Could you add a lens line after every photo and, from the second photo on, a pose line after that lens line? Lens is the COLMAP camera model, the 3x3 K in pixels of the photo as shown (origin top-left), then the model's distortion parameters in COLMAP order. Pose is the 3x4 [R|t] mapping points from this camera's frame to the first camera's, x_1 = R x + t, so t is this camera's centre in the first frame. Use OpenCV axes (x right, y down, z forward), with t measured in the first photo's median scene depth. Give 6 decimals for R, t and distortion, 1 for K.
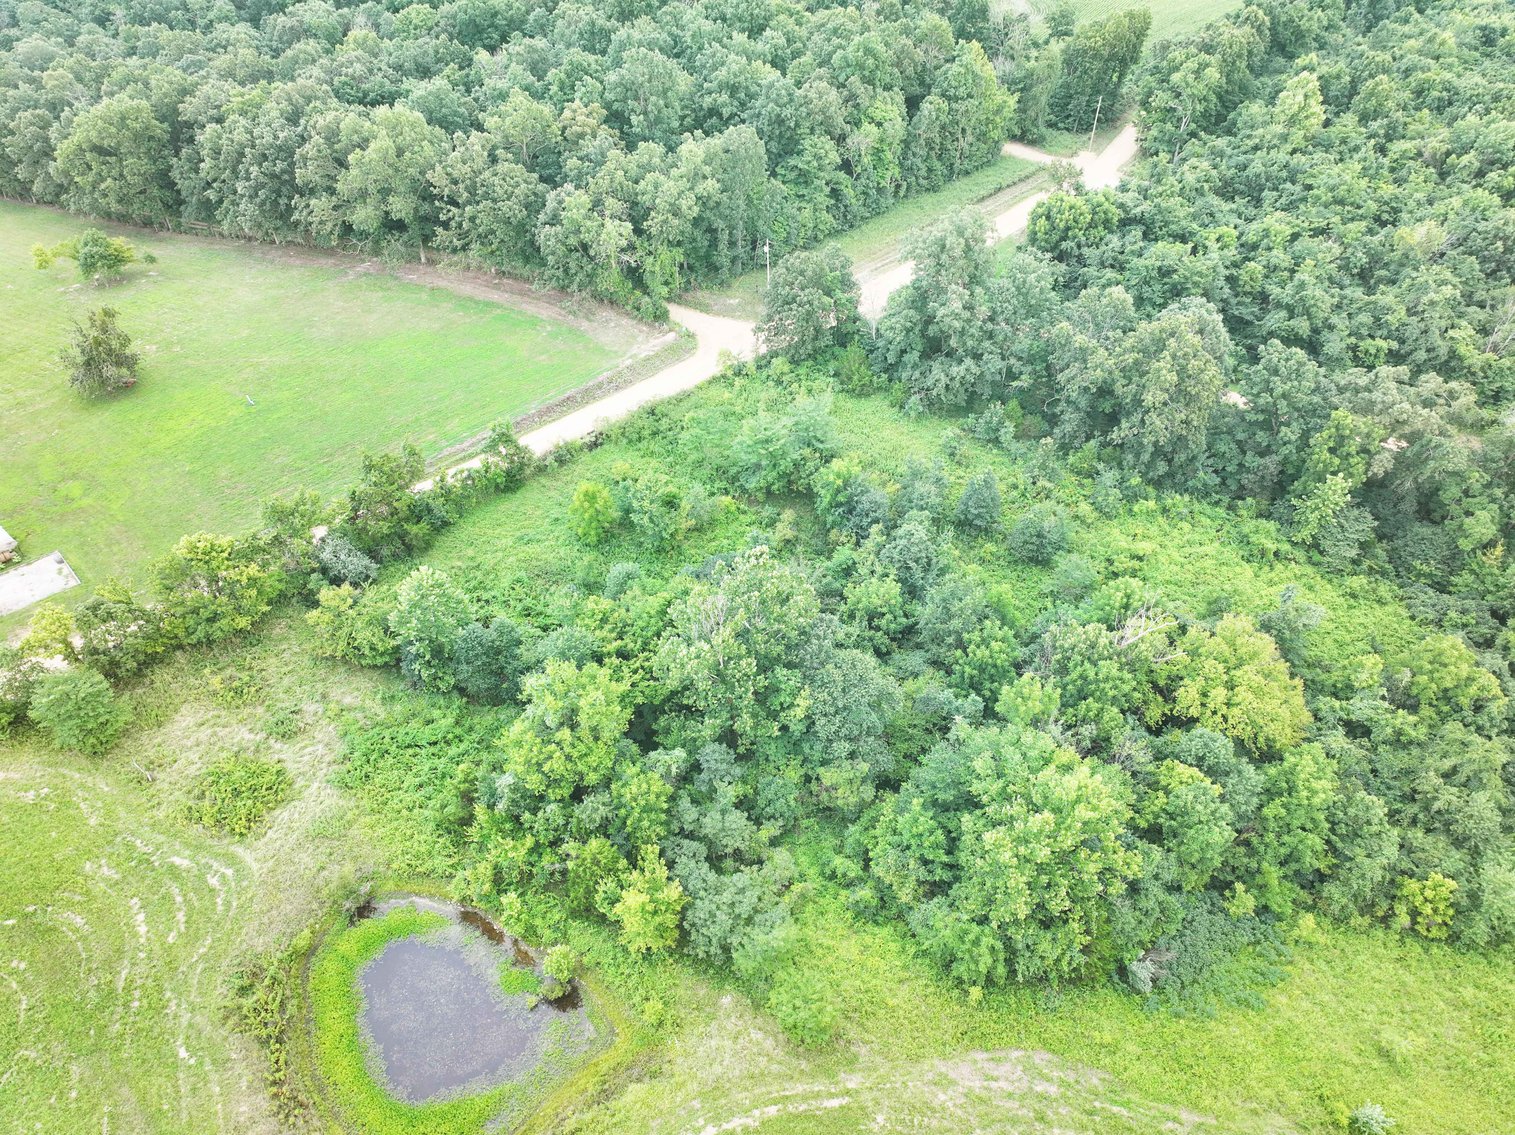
lens RADIAL K [[1063.7, 0, 763.5], [0, 1063.7, 563.7], [0, 0, 1]] dist [-0.004463, 0.022036]
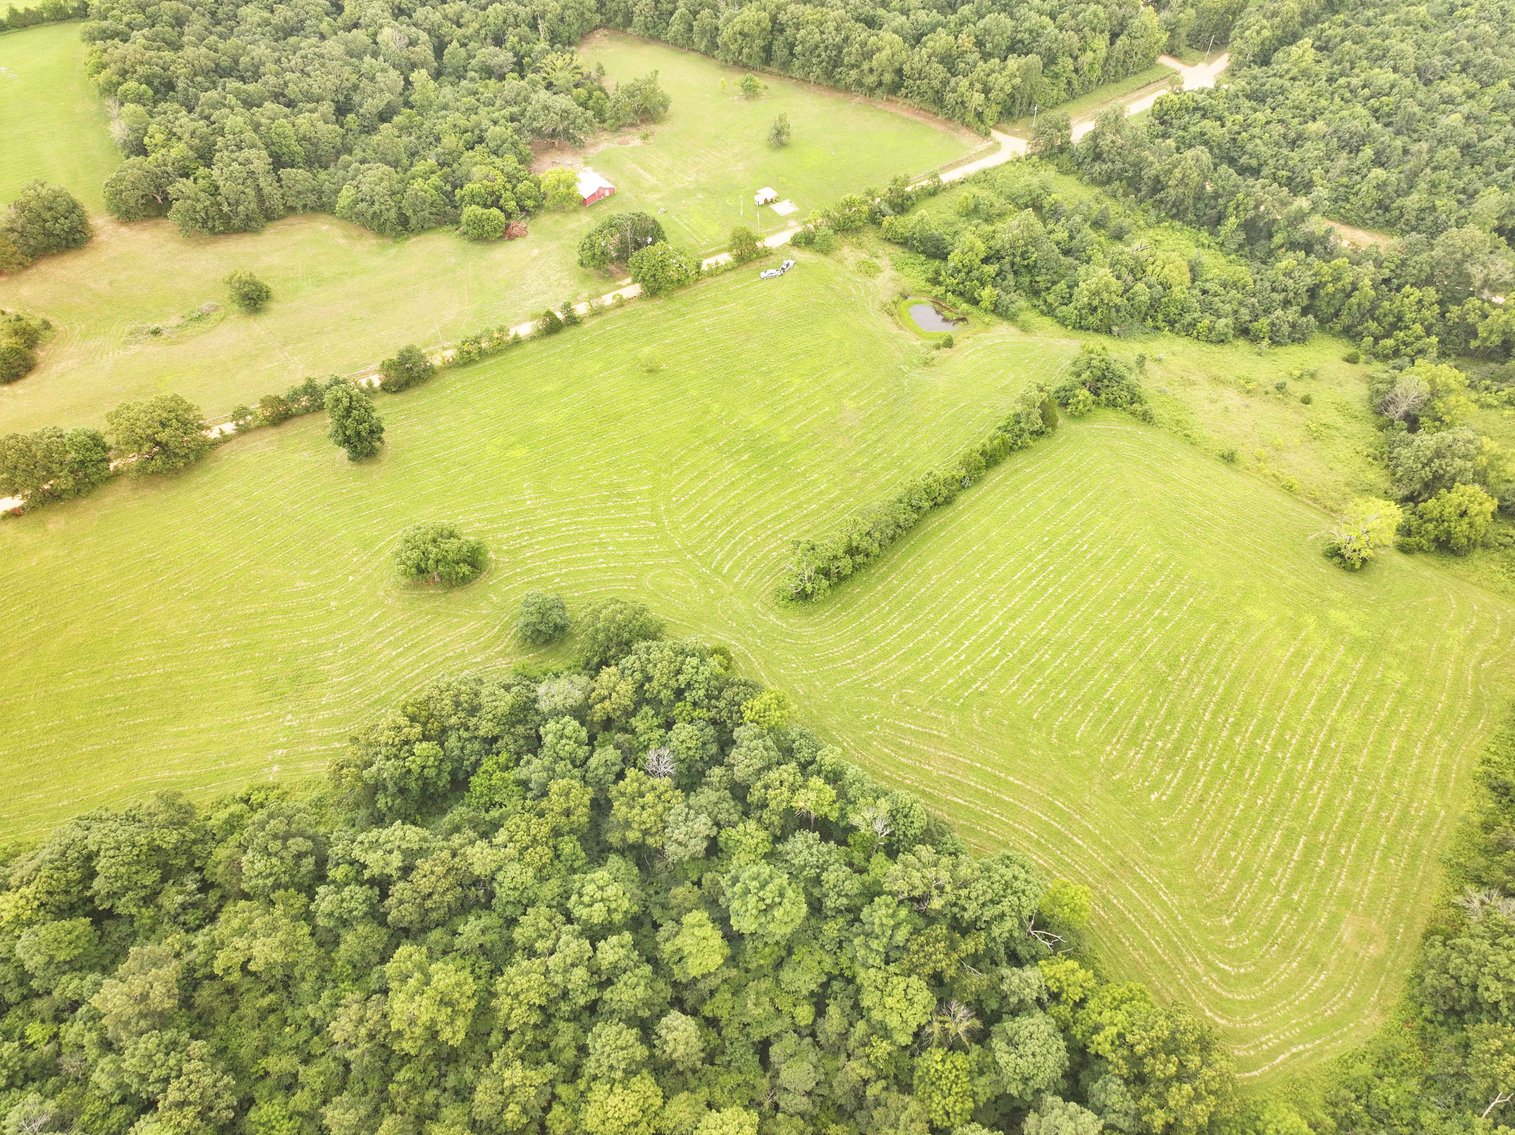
lens RADIAL K [[1063.7, 0, 760.2], [0, 1063.7, 565.6], [0, 0, 1]] dist [-0.004463, 0.022036]
pose [[0.980607, 0.145529, -0.131271, -0.154207], [-0.120934, 0.976381, 0.179041, 0.388376], [0.154226, -0.159694, 0.975045, -1.745329]]
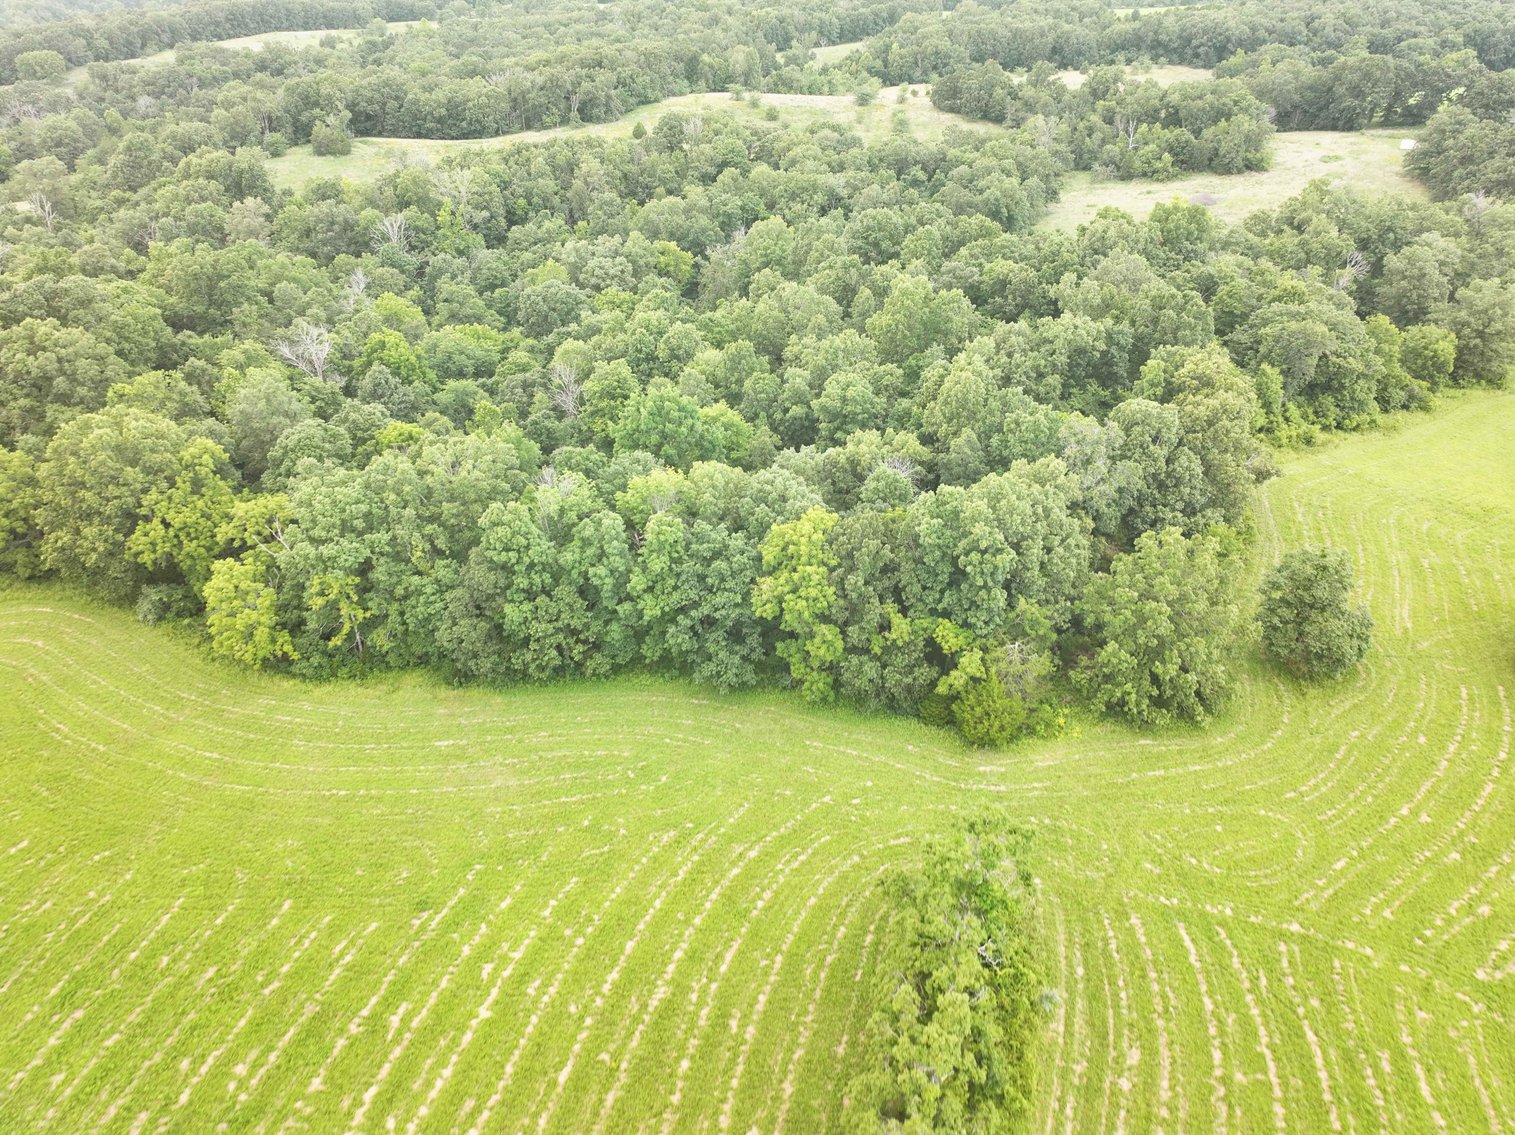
lens RADIAL K [[1063.7, 0, 765.7], [0, 1063.7, 566.6], [0, 0, 1]] dist [-0.004463, 0.022036]
pose [[-0.954004, 0.146230, -0.261710, -0.072403], [-0.198712, 0.345212, 0.917247, 0.121784], [0.224475, 0.927063, -0.300276, -0.185221]]
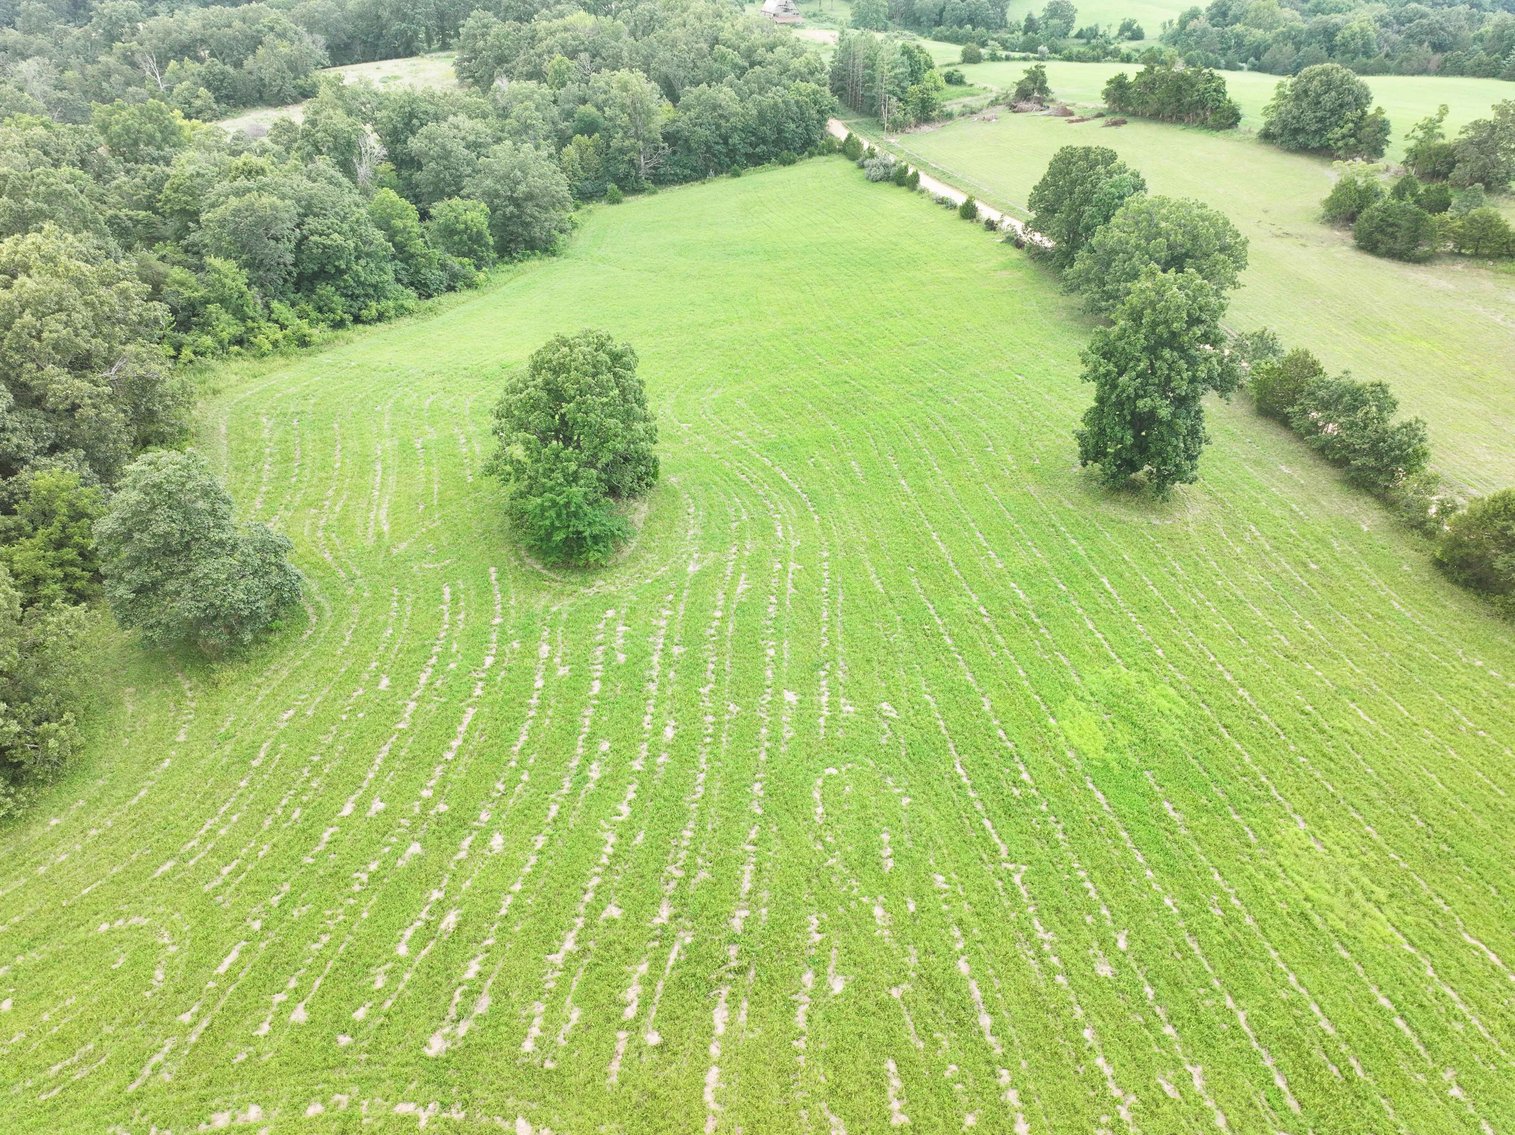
lens RADIAL K [[1063.7, 0, 760.0], [0, 1063.7, 566.7], [0, 0, 1]] dist [-0.004463, 0.022036]
pose [[-0.543384, 0.434073, -0.718550, -0.439390], [-0.534249, 0.481430, 0.694841, 0.280969], [0.647543, 0.761450, -0.029698, -0.106936]]
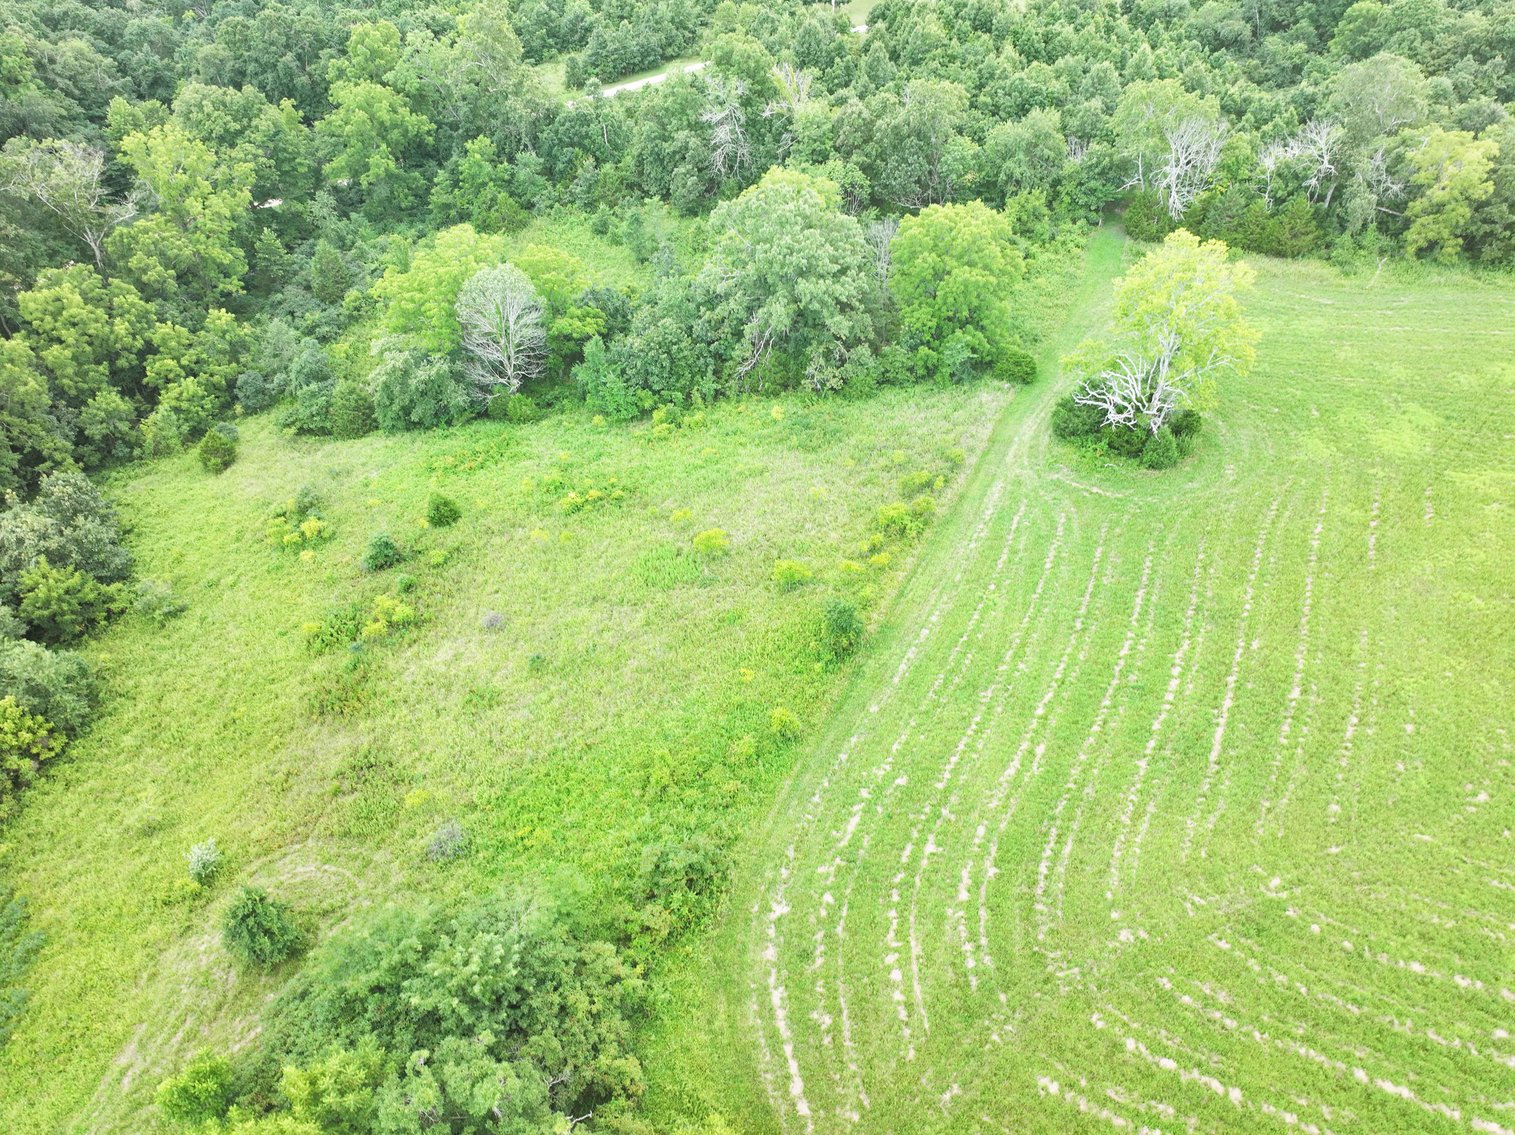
lens RADIAL K [[1063.7, 0, 760.7], [0, 1063.7, 564.2], [0, 0, 1]] dist [-0.004463, 0.022036]
pose [[-0.068663, -0.639462, 0.765751, -0.006899], [0.633805, 0.564799, 0.528483, 0.097832], [-0.770439, 0.521624, 0.366513, 0.075717]]
